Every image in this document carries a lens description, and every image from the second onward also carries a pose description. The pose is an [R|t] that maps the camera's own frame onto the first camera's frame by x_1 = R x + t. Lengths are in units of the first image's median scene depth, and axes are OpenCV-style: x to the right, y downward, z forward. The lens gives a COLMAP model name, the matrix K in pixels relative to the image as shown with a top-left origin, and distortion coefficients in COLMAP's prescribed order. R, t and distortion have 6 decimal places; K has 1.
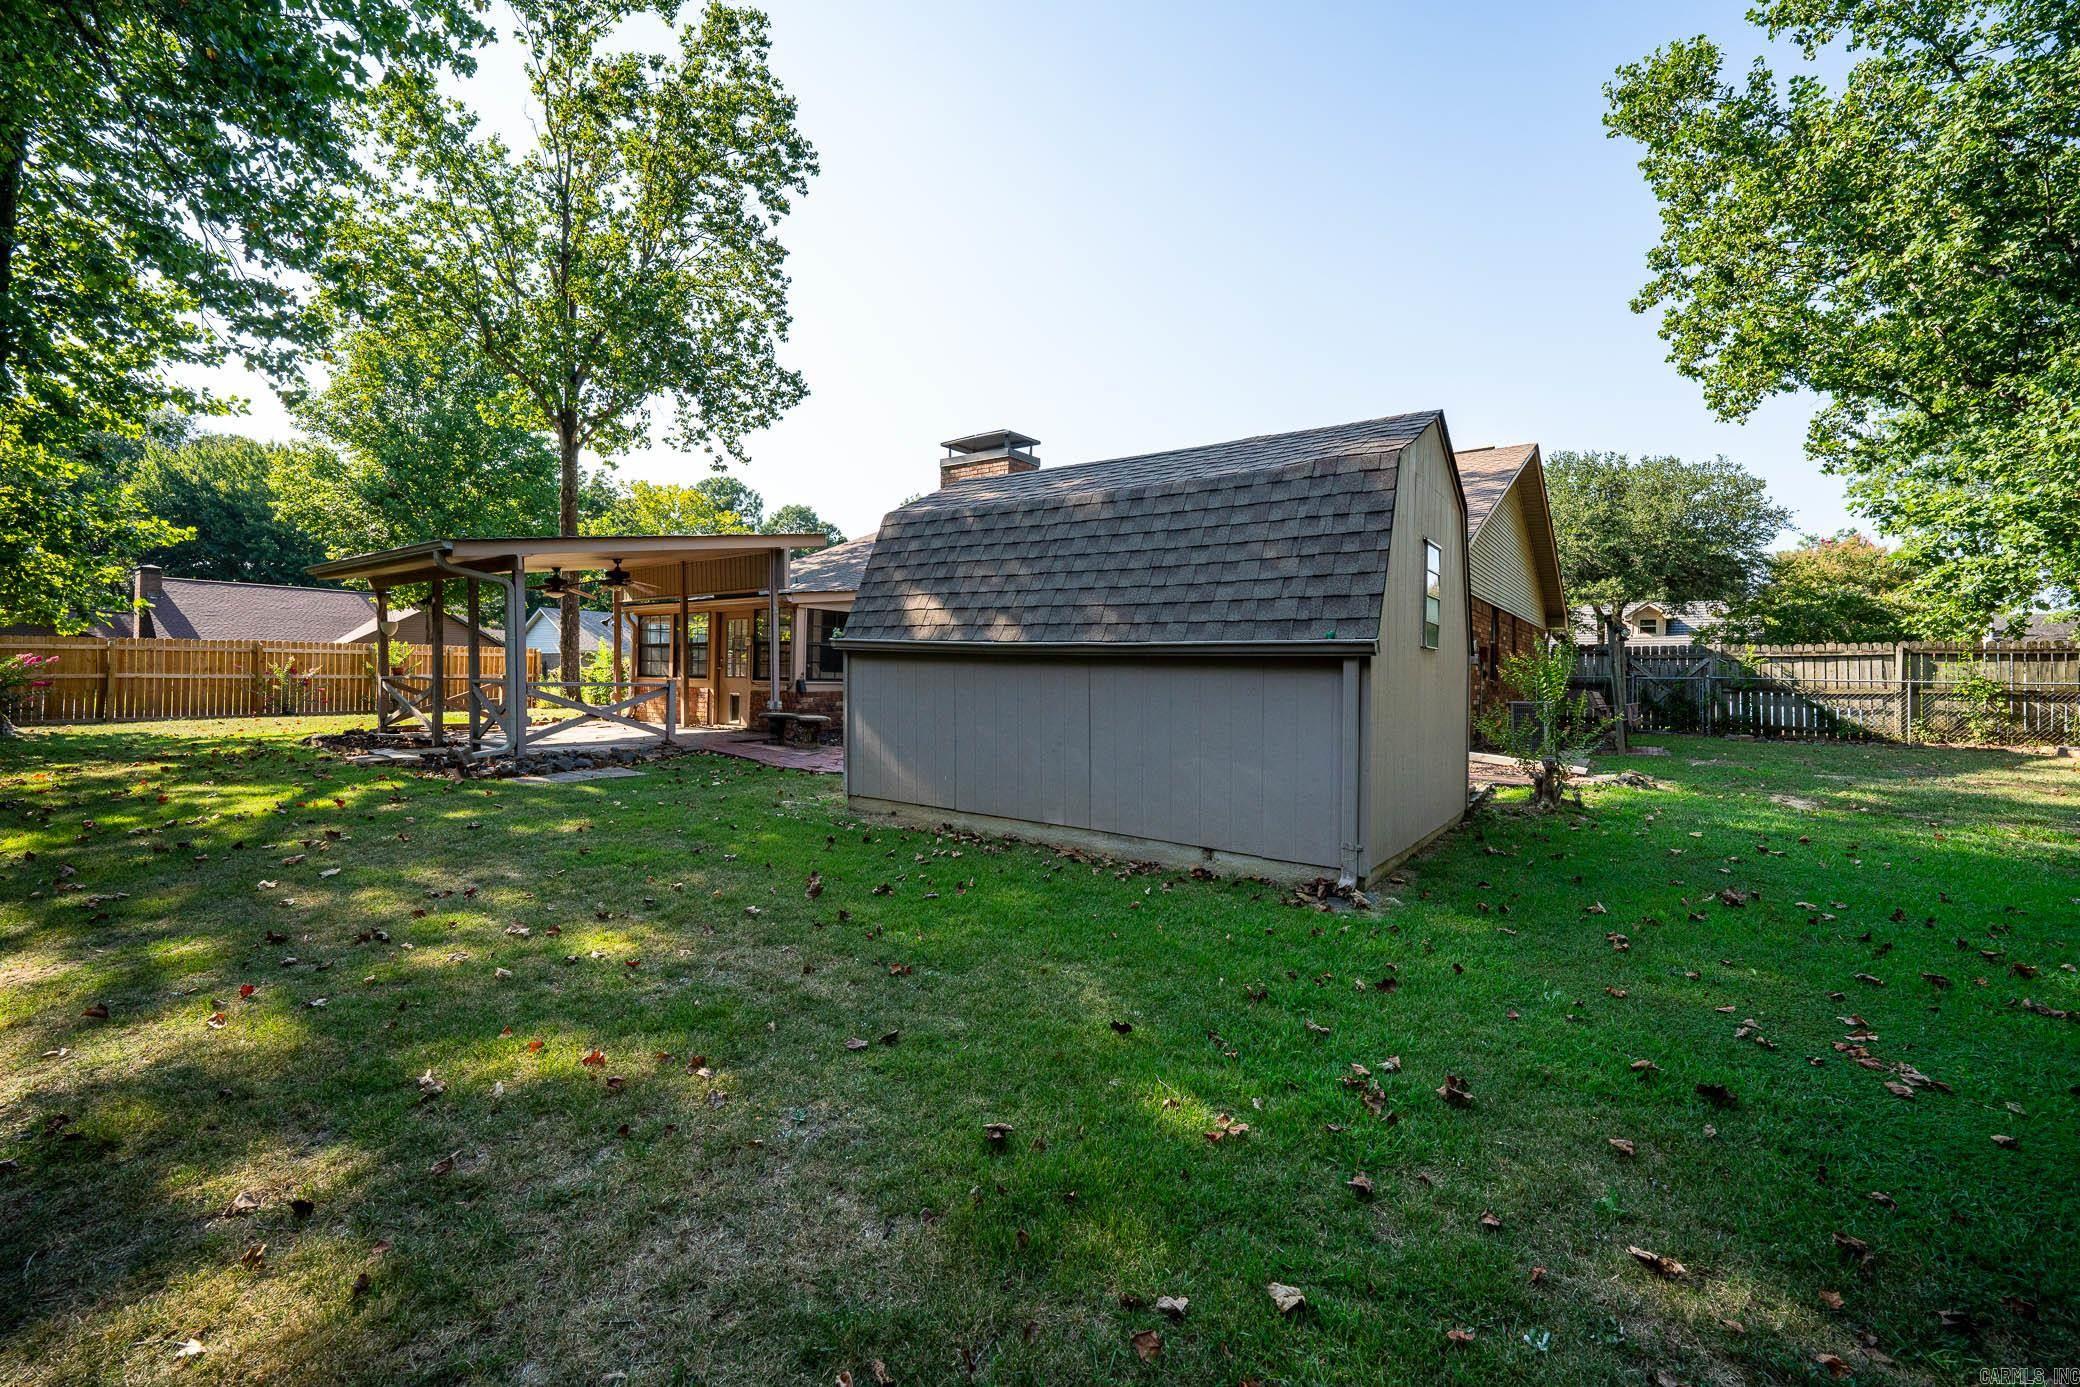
lens RADIAL K [[841.2, 0, 1035.8], [0, 841.2, 681.7], [0, 0, 1]] dist [-0.015392, 0.000049]
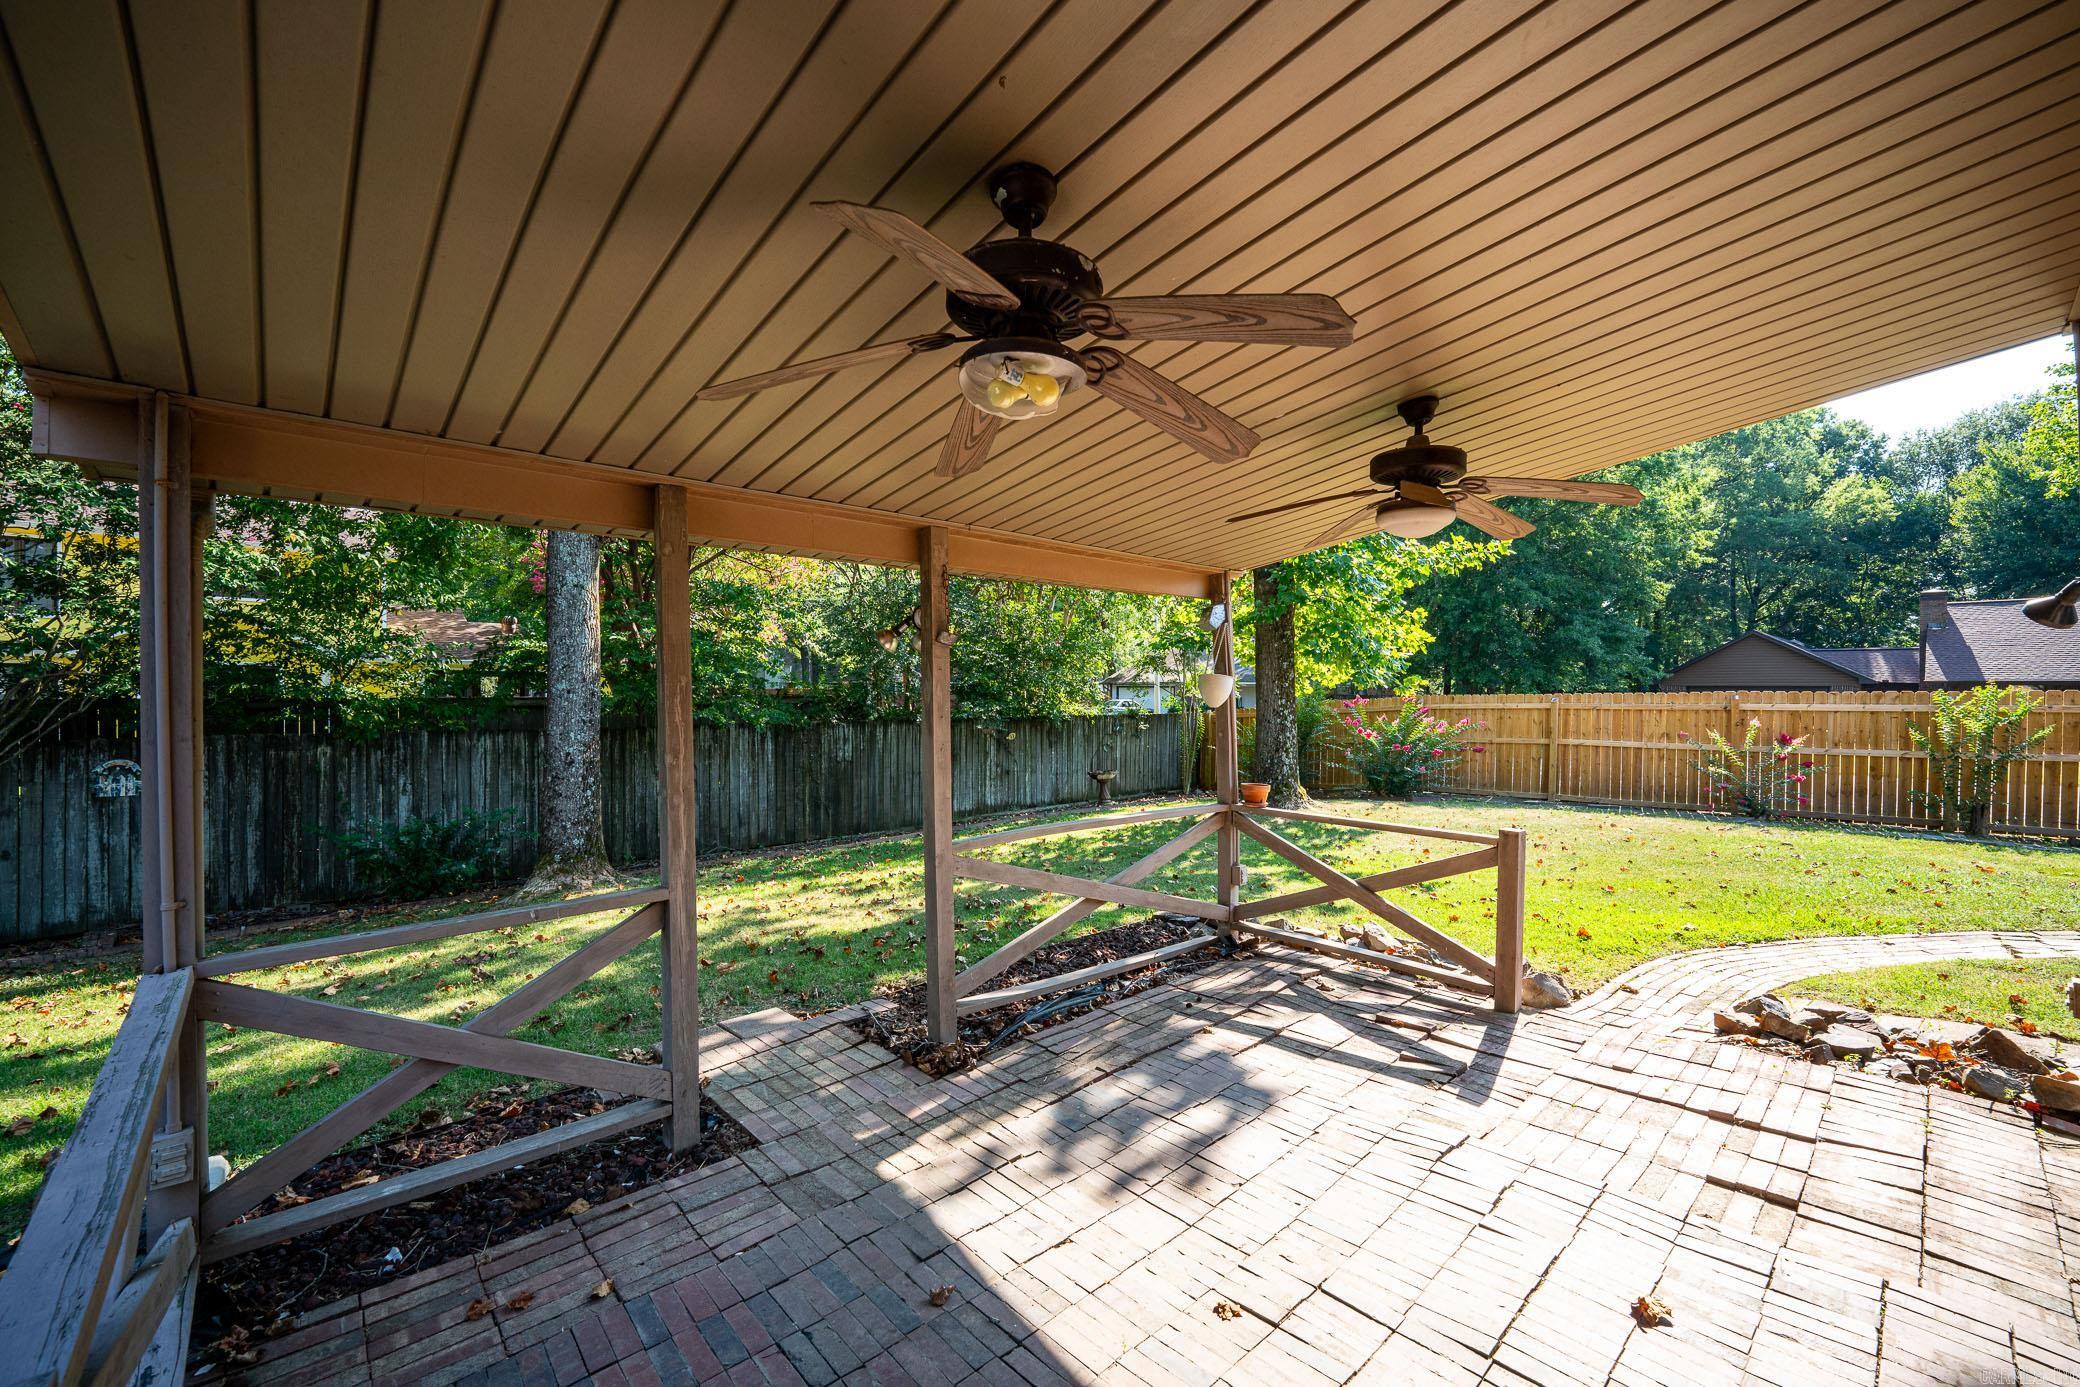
lens RADIAL K [[841.2, 0, 1035.8], [0, 841.2, 681.7], [0, 0, 1]] dist [-0.015392, 0.000049]
pose [[-0.194051, -0.027720, -0.980600, -0.266286], [-0.013297, 0.999583, -0.025625, -0.043263], [0.980901, 0.008067, -0.194339, 0.766164]]
